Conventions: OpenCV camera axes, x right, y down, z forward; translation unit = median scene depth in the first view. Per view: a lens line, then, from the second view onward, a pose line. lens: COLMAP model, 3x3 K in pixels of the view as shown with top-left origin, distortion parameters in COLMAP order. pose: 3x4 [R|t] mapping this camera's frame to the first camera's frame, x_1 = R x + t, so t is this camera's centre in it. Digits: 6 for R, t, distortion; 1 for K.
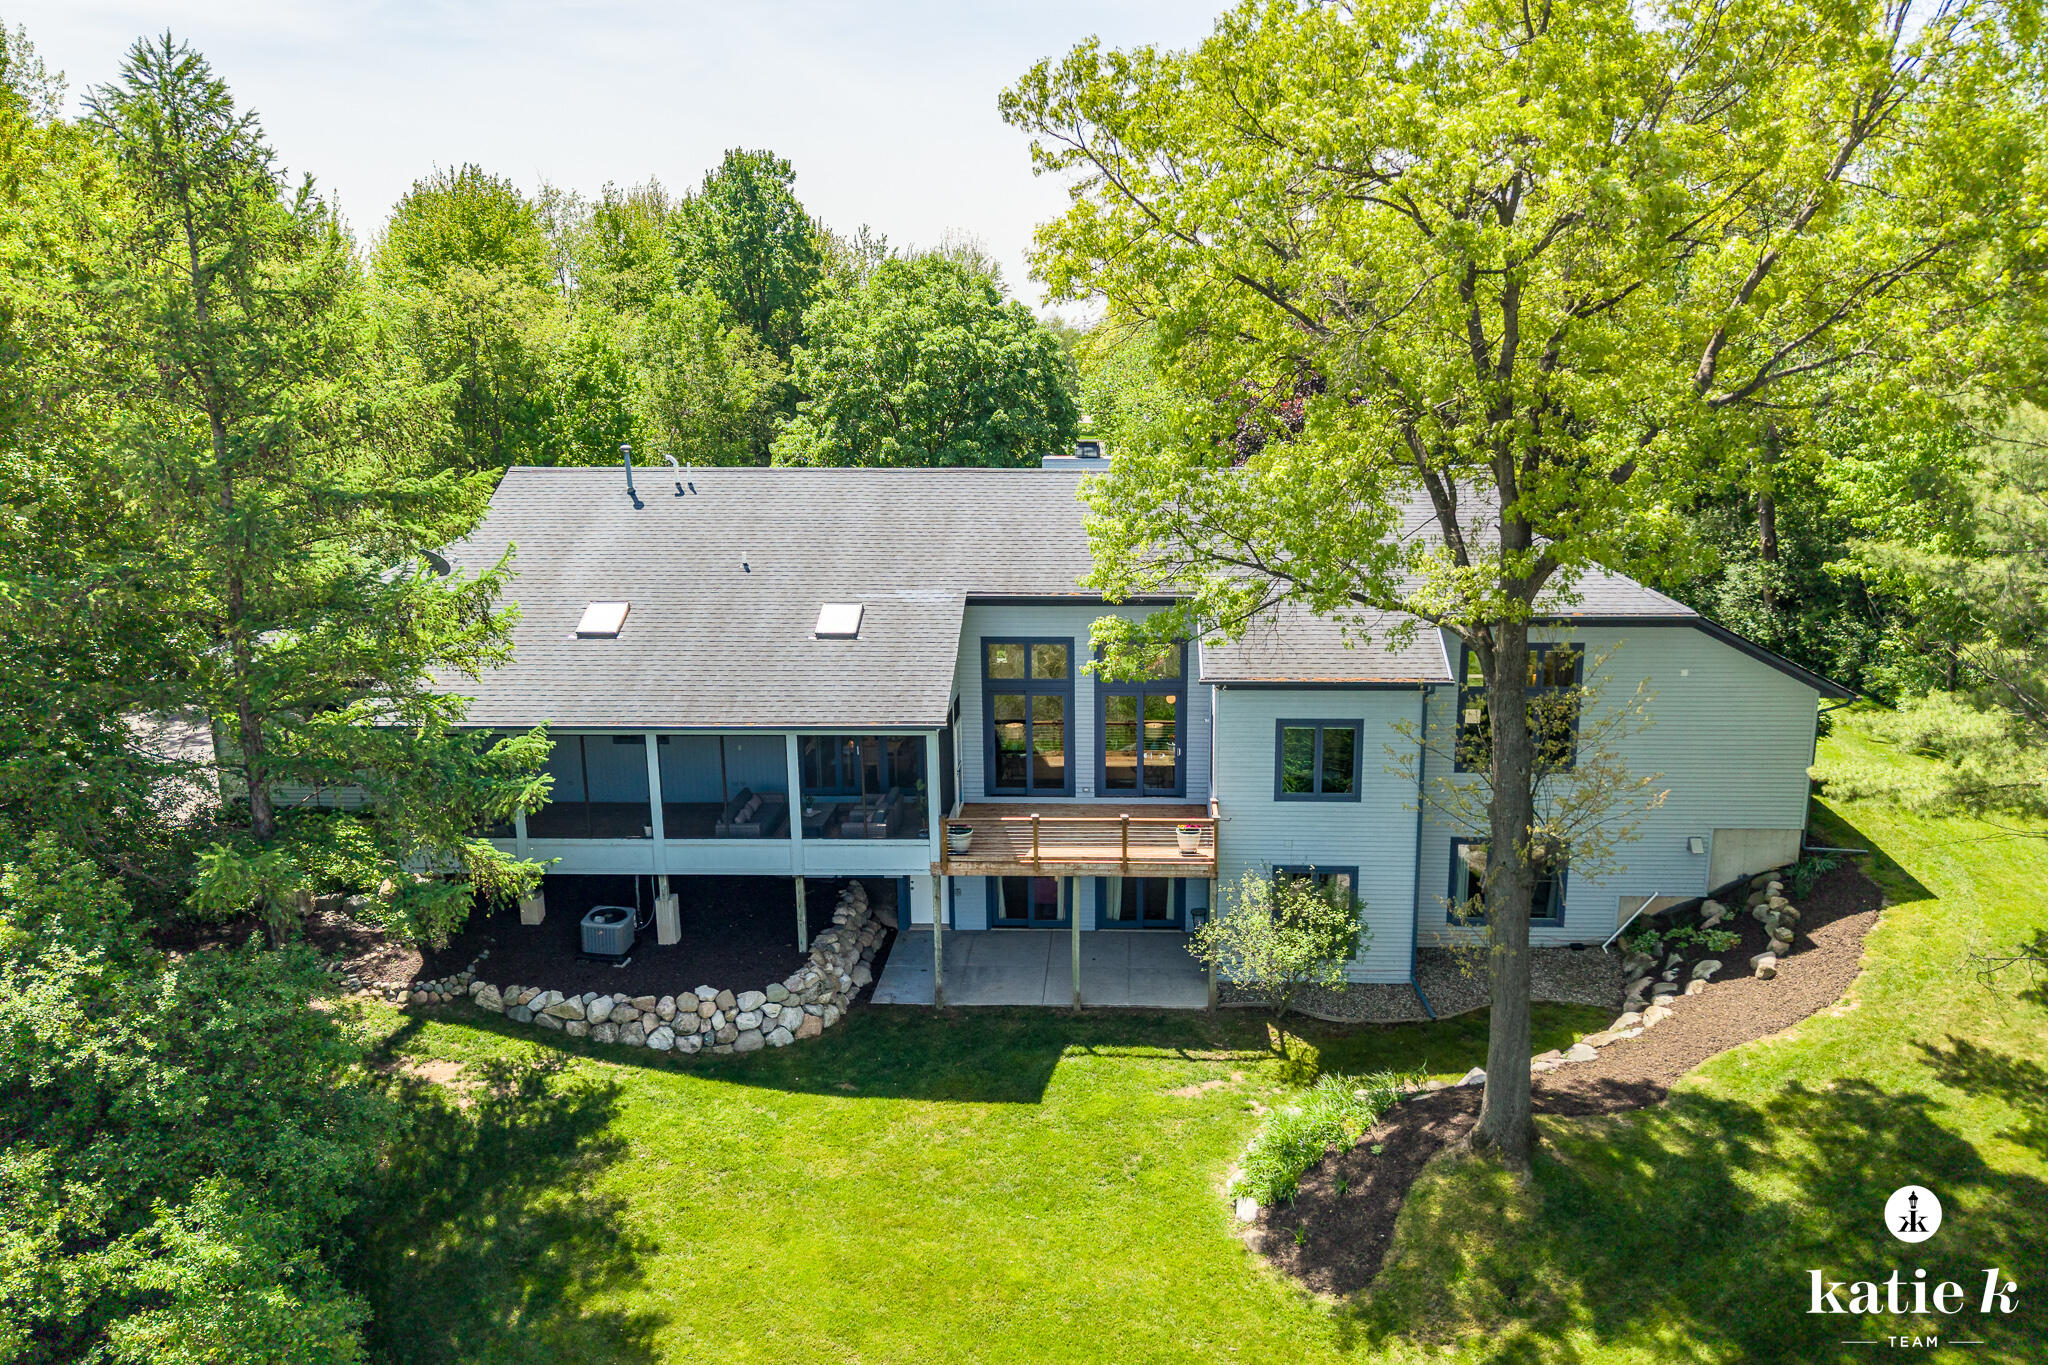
lens RADIAL K [[1186.1, 0, 1023.8], [0, 1186.1, 764.5], [0, 0, 1]] dist [-0.006185, 0.000805]
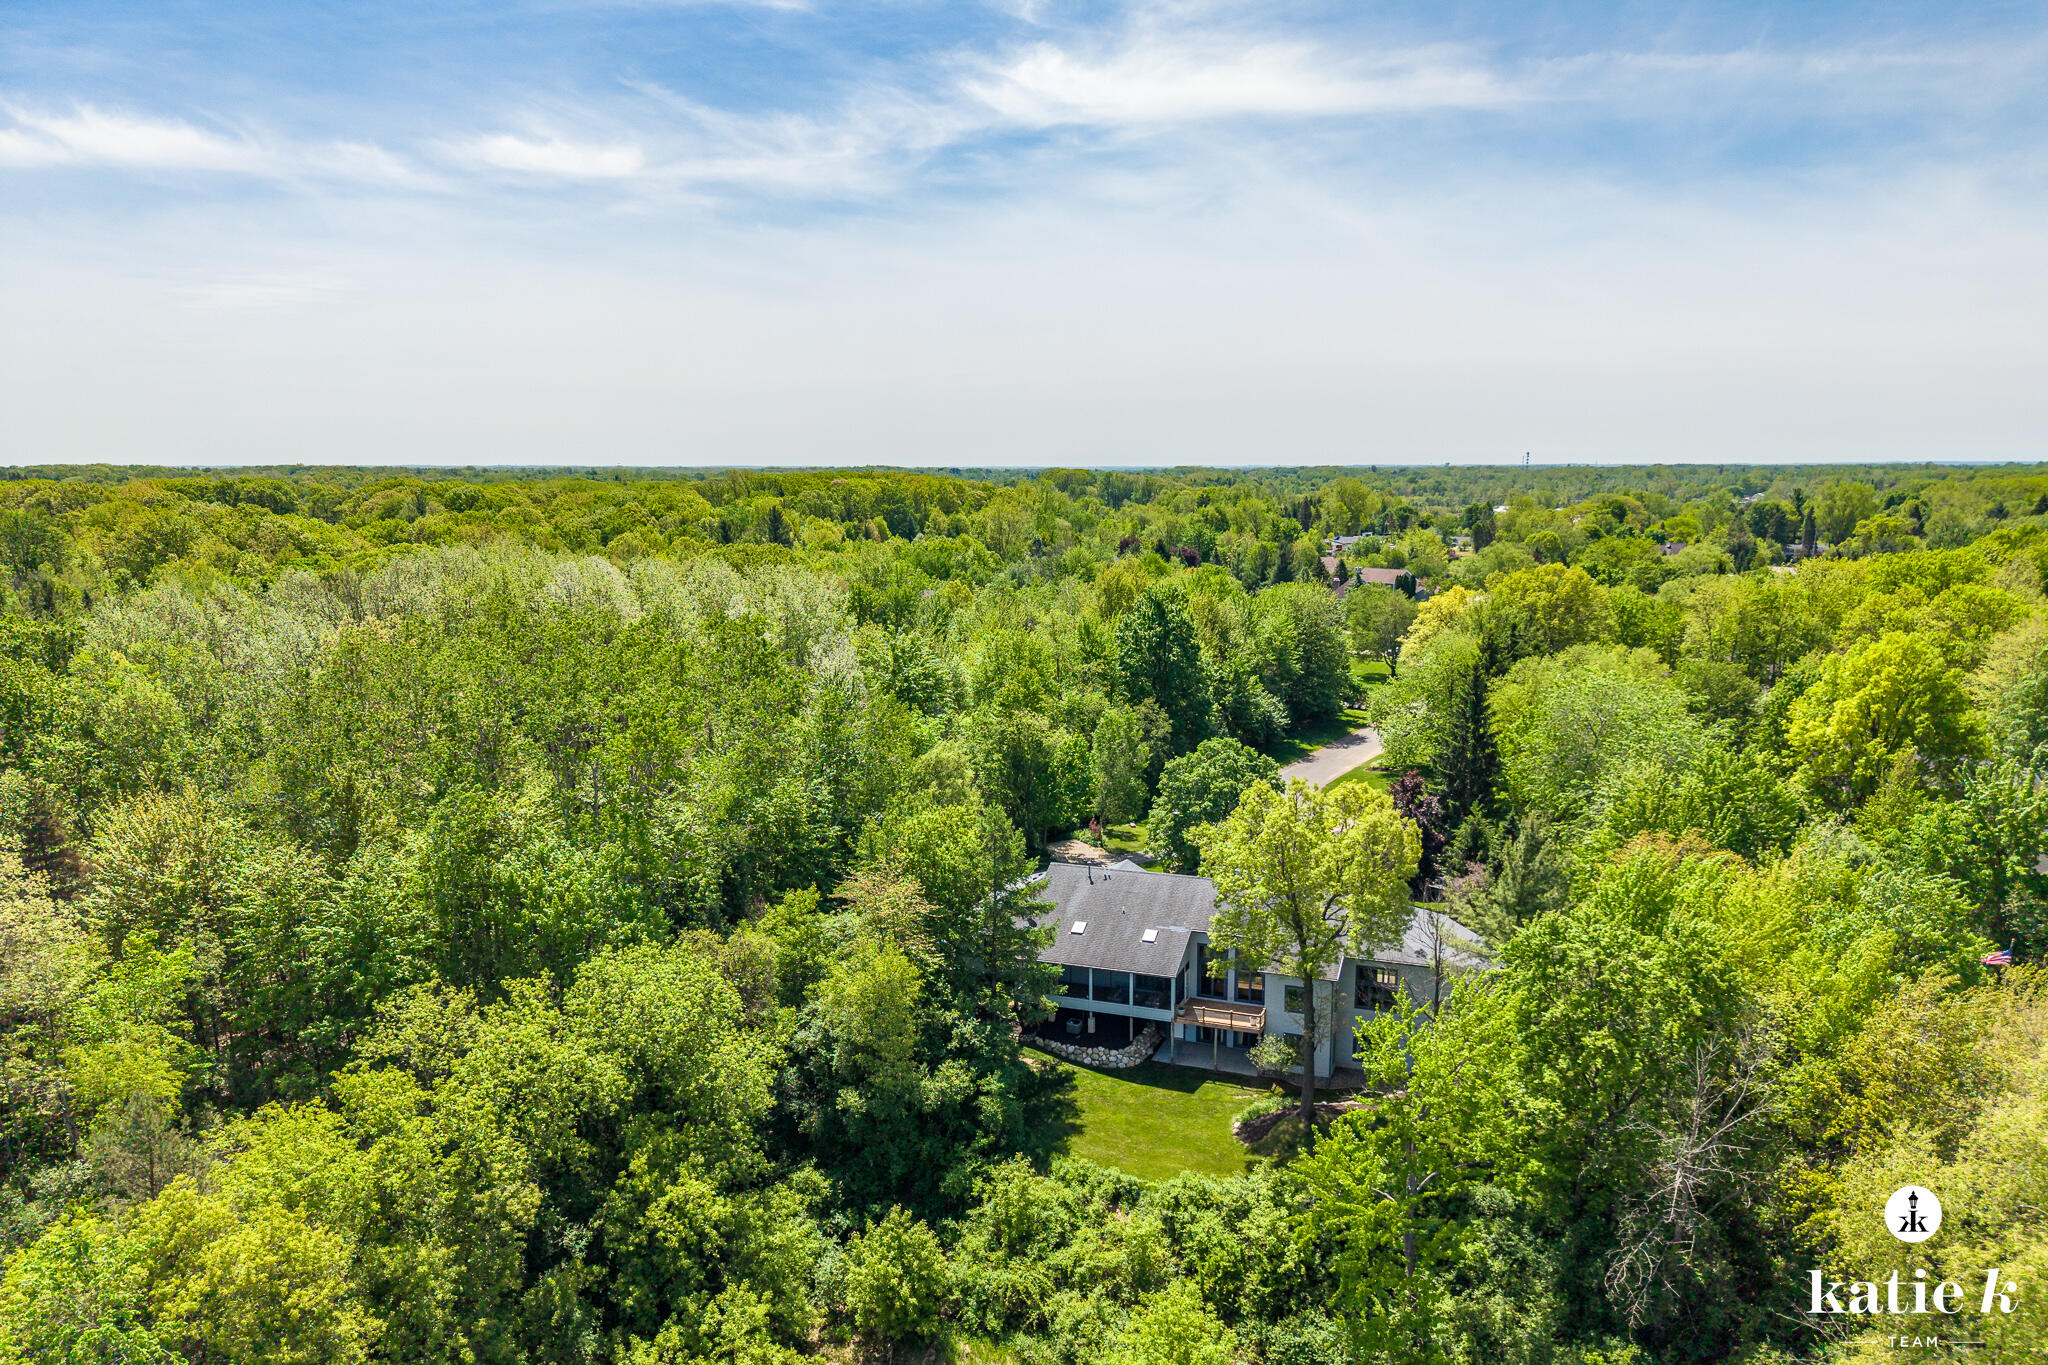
lens RADIAL K [[1431.0, 0, 1029.0], [0, 1431.0, 734.5], [0, 0, 1]] dist [0.053177, -0.067300]
pose [[0.942917, 0.053886, -0.328639, 0.825566], [-0.083263, 0.993628, -0.075970, -0.365702], [0.322451, 0.098997, 0.941395, -2.975483]]
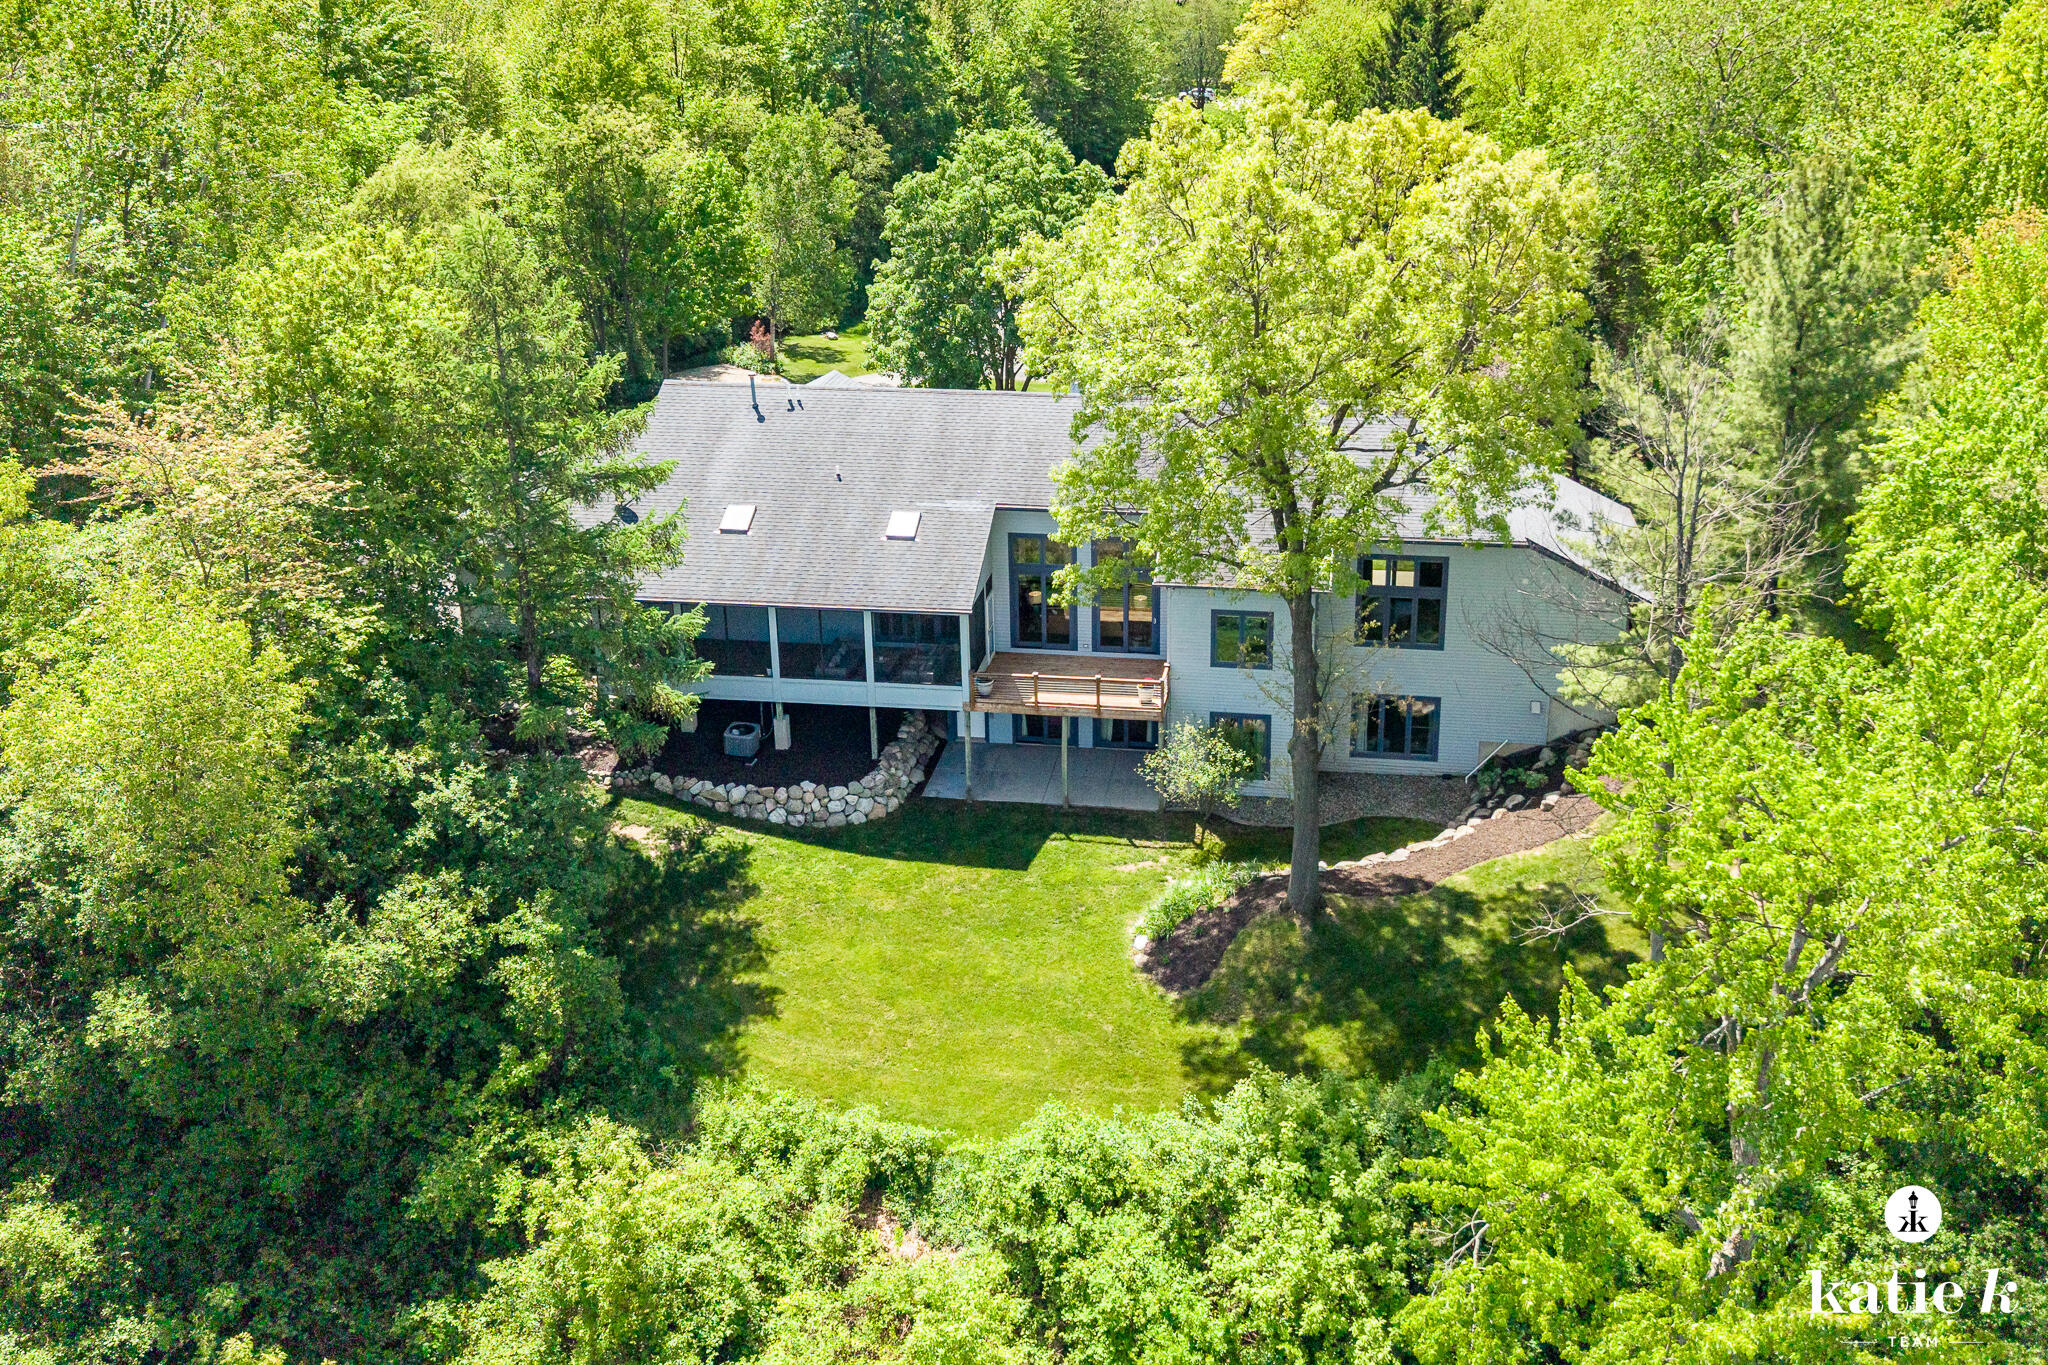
lens RADIAL K [[1468.8, 0, 1077.0], [0, 1468.8, 606.7], [0, 0, 1]] dist [0.030685, -0.005692]
pose [[0.996167, 0.034570, -0.080345, 0.203538], [-0.026288, 0.994443, 0.101943, -0.223827], [0.083422, -0.099440, 0.991540, -0.759101]]
